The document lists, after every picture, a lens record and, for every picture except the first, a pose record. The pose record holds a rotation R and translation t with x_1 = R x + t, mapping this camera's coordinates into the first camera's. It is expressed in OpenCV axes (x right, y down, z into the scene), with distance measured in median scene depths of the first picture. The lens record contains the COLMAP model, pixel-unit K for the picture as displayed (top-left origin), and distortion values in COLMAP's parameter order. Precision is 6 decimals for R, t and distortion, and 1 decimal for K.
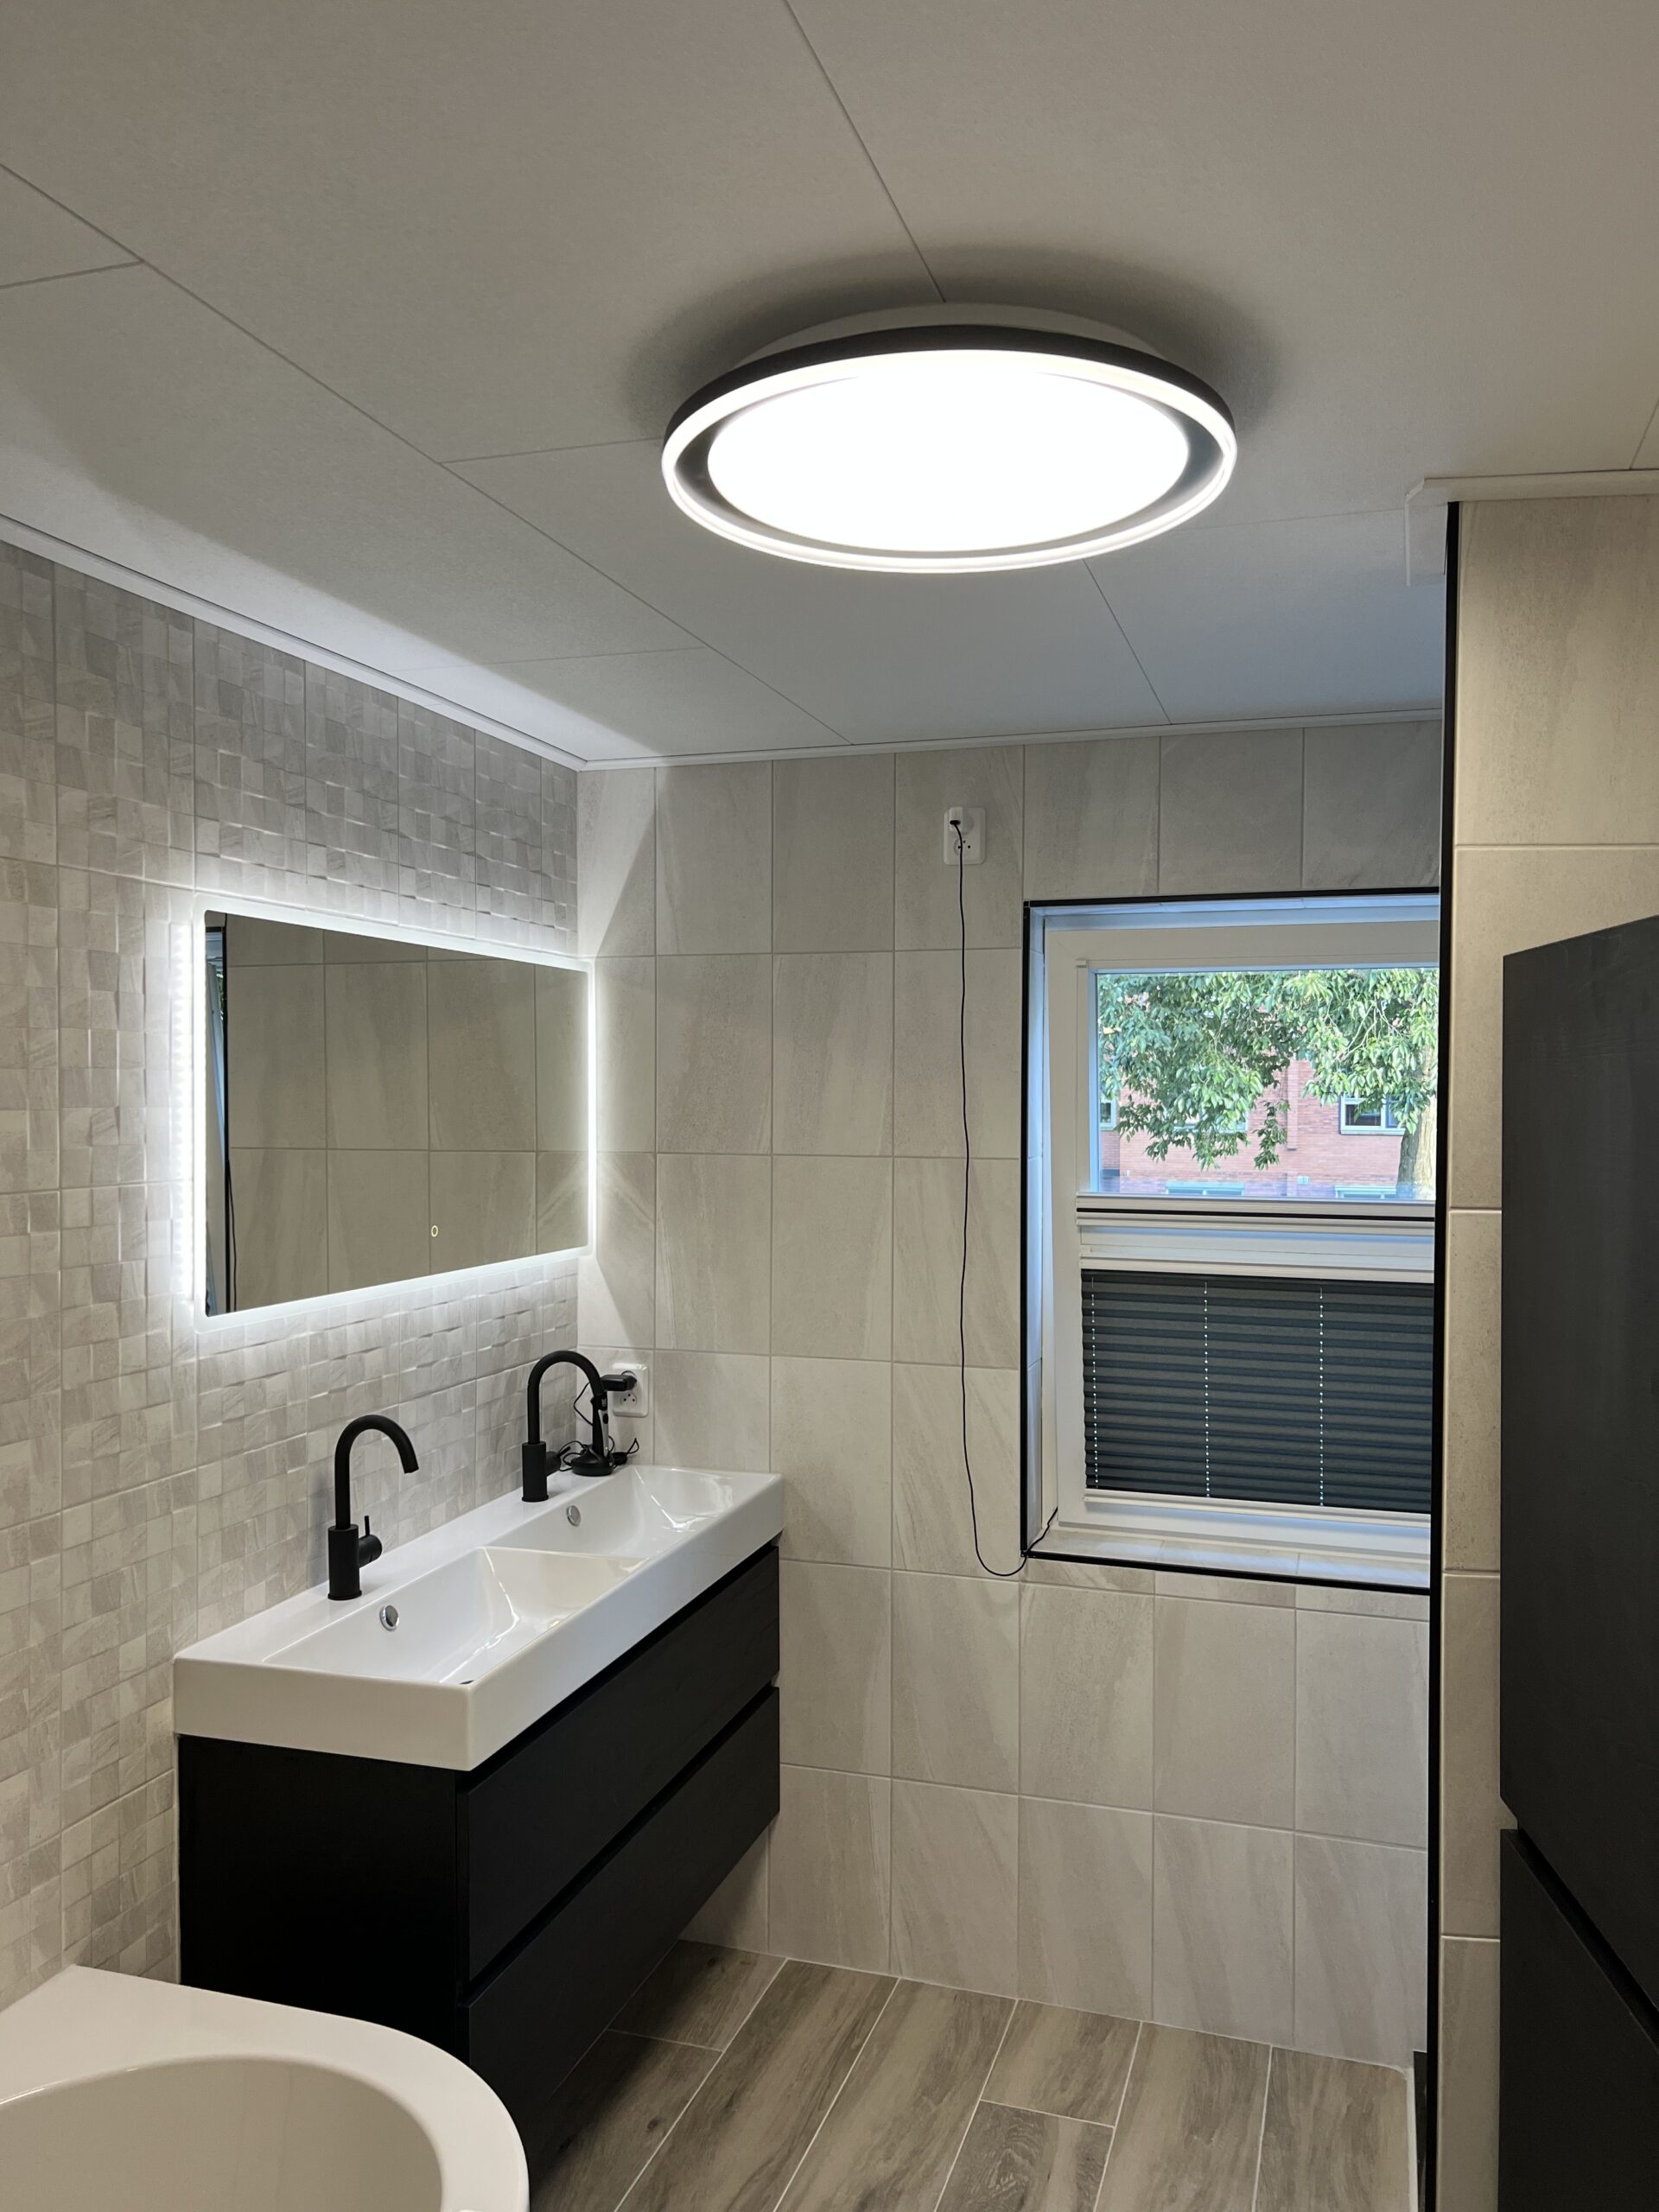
lens RADIAL K [[1673.0, 0, 829.5], [0, 1673.0, 1106.0], [0, 0, 1]] dist [0.067106, -0.077936]
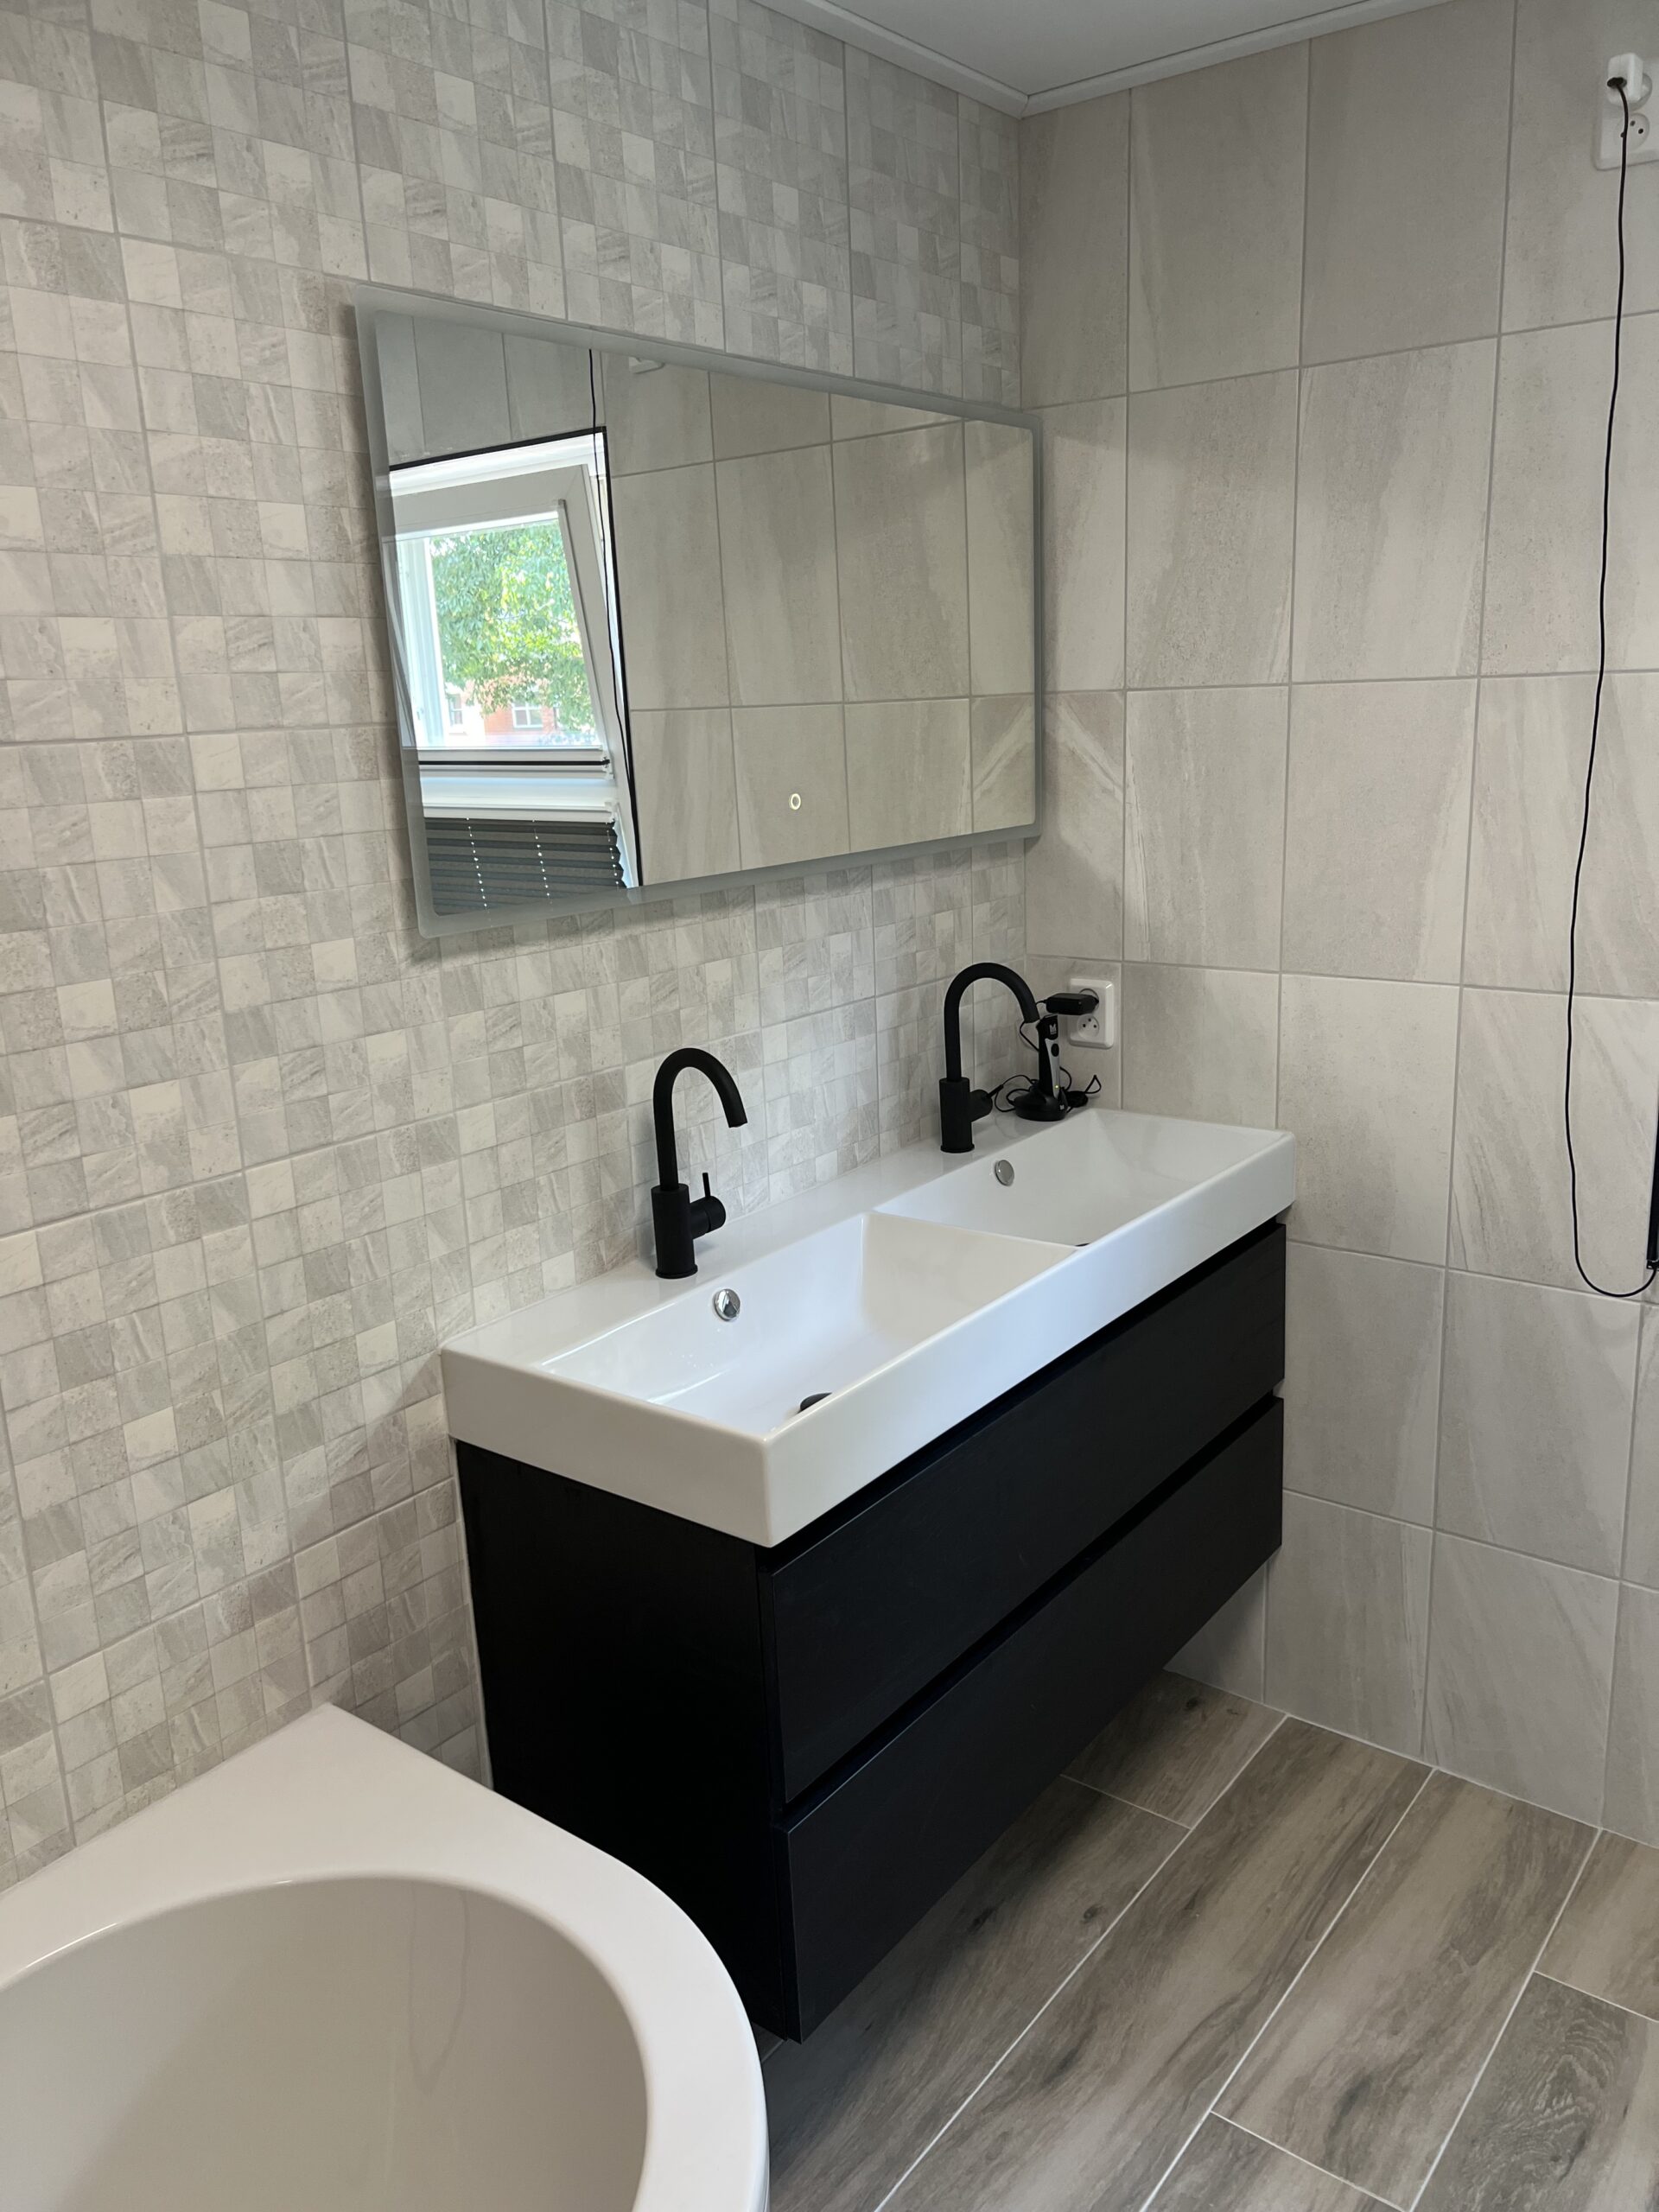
lens RADIAL K [[1673.0, 0, 829.5], [0, 1673.0, 1106.0], [0, 0, 1]] dist [0.067106, -0.077936]
pose [[0.940079, 0.042175, -0.338337, 0.034418], [0.039336, 0.972278, 0.230494, 0.035798], [0.338679, -0.229992, 0.912360, 0.305159]]
